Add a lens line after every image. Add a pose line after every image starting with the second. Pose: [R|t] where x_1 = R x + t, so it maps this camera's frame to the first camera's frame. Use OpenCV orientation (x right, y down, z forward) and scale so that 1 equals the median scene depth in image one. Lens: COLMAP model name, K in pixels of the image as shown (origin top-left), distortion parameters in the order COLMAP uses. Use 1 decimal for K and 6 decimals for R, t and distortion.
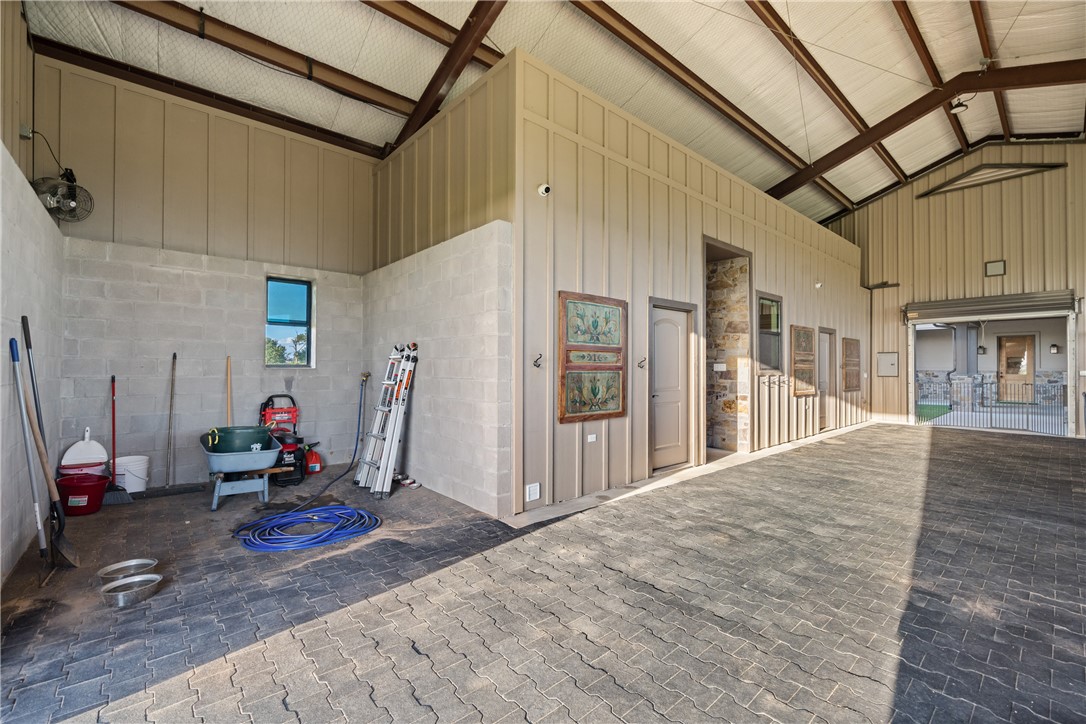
lens RADIAL K [[444.1, 0, 540.0], [0, 444.1, 364.8], [0, 0, 1]] dist [-0.000758, 0.000218]
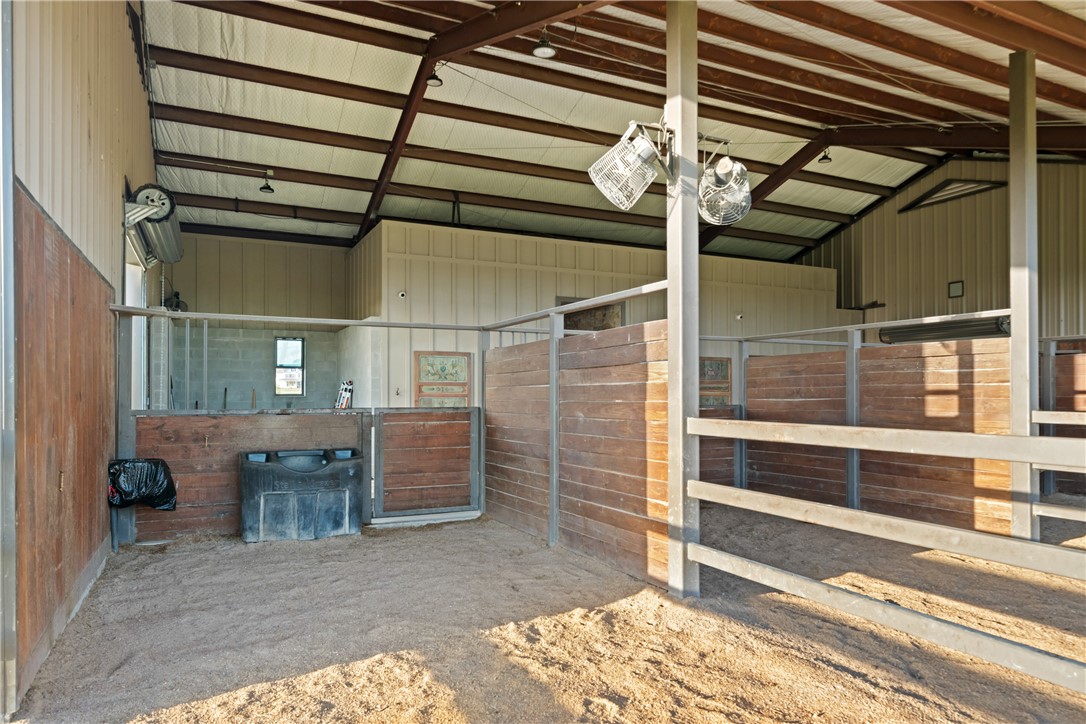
lens RADIAL K [[681.2, 0, 549.7], [0, 681.2, 392.4], [0, 0, 1]] dist [0.006404, 0.000642]
pose [[0.966911, -0.004435, -0.255074, 1.050924], [0.005527, 0.999978, 0.003564, -0.010725], [0.255053, -0.004856, 0.966915, -1.220717]]
